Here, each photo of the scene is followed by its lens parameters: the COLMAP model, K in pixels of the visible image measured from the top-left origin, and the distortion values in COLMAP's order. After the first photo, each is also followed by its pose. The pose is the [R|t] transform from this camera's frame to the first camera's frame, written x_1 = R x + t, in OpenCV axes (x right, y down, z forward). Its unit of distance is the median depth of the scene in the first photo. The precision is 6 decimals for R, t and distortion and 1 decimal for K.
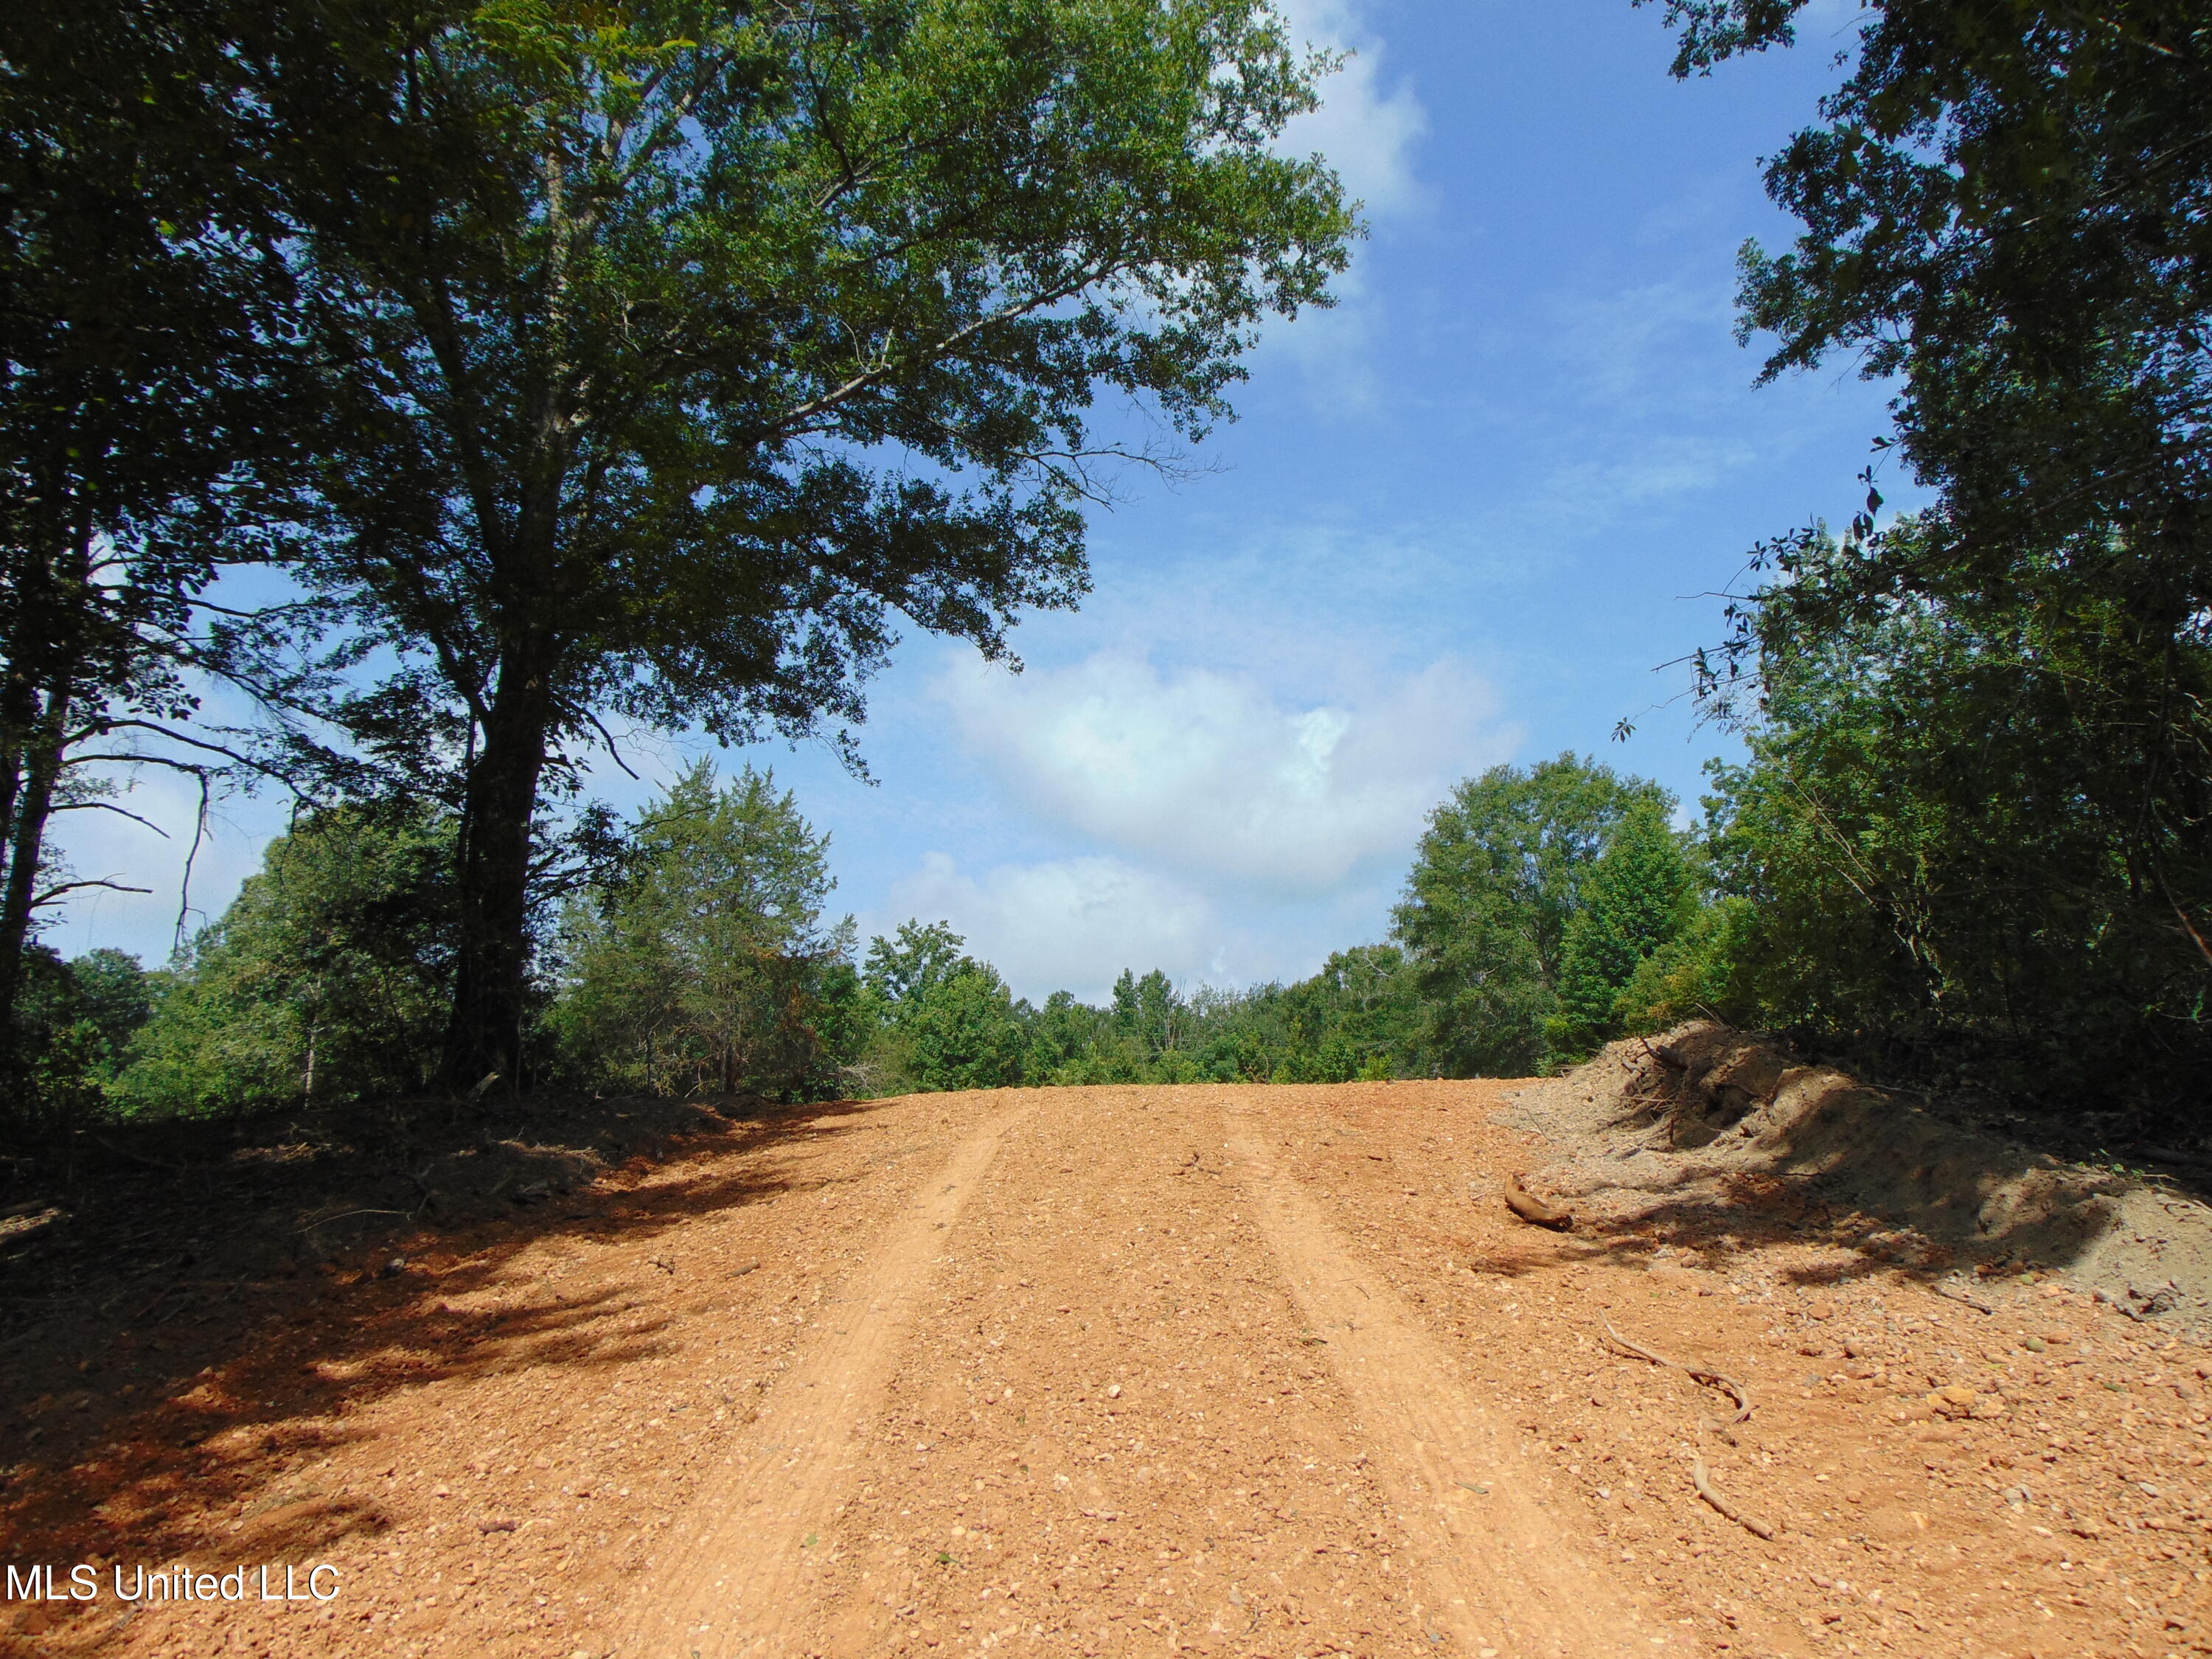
lens RADIAL K [[1664.3, 0, 1106.0], [0, 1664.3, 829.5], [0, 0, 1]] dist [-0.023719, 0.071360]
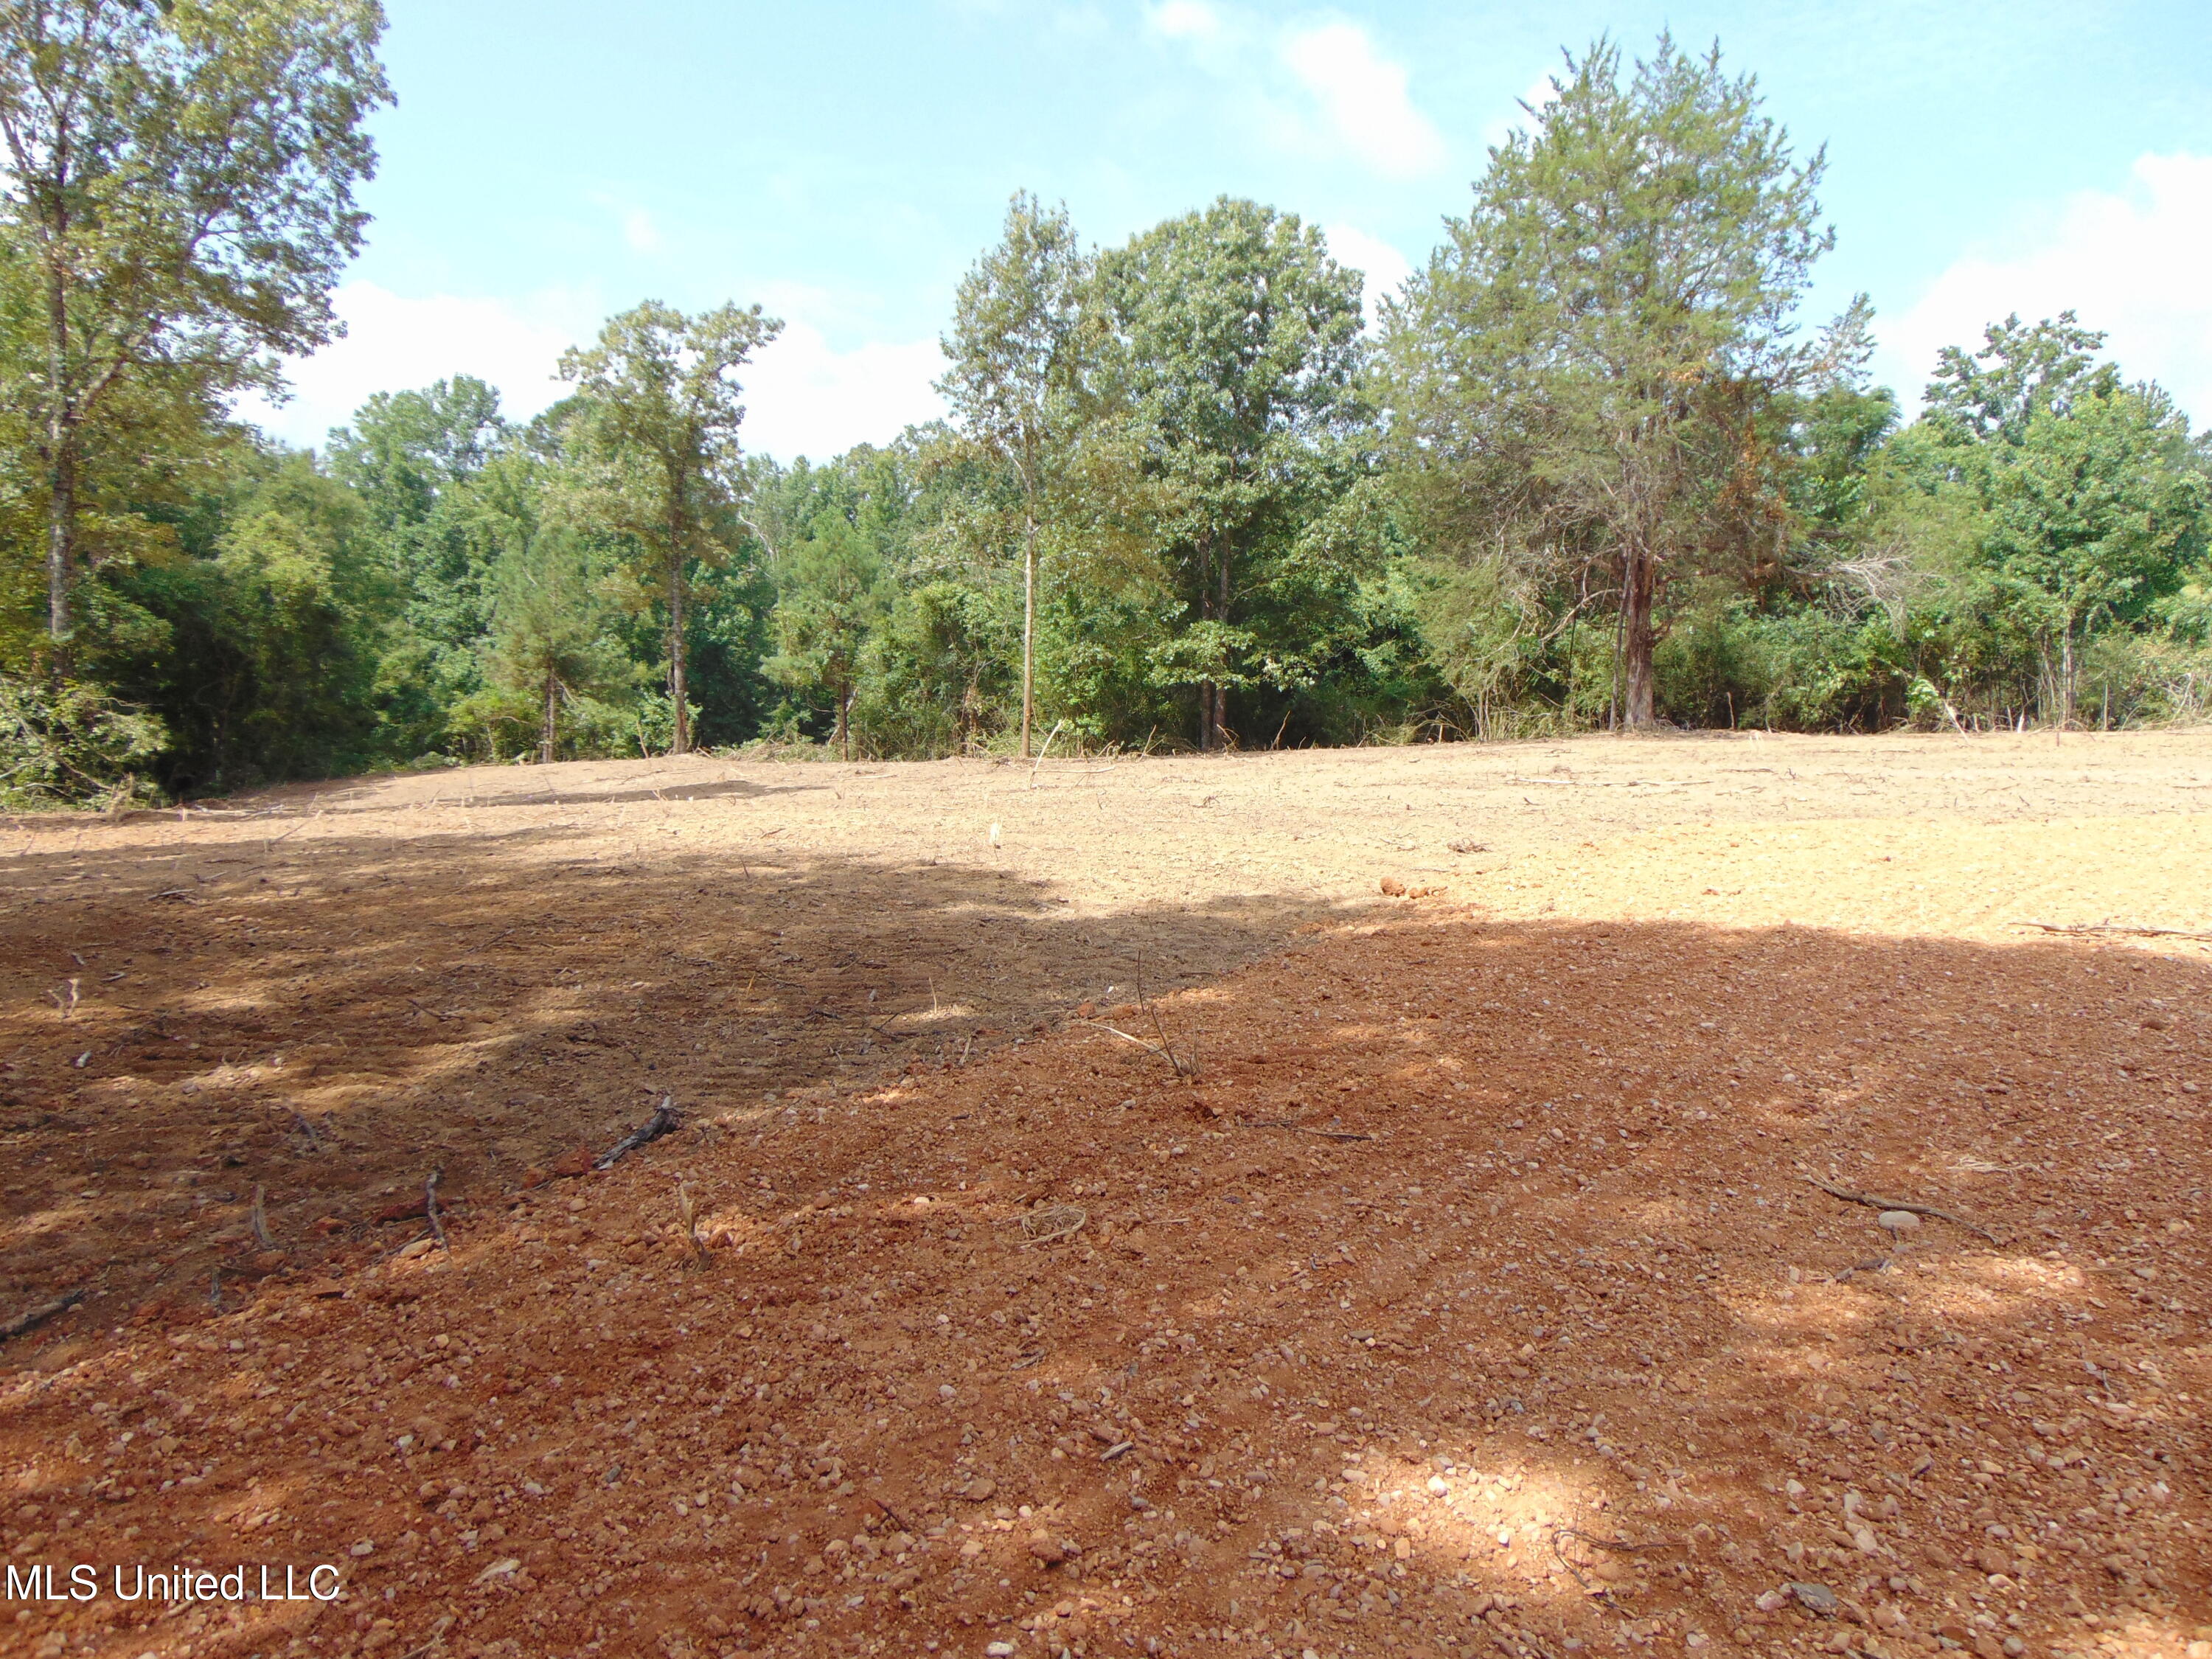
lens RADIAL K [[1664.3, 0, 1100.3], [0, 1664.3, 837.1], [0, 0, 1]] dist [-0.023432, 0.072669]
pose [[0.812559, 0.081051, -0.577216, -0.016026], [0.105602, 0.953426, 0.282535, 0.030802], [0.573232, -0.290532, 0.766157, 0.277355]]
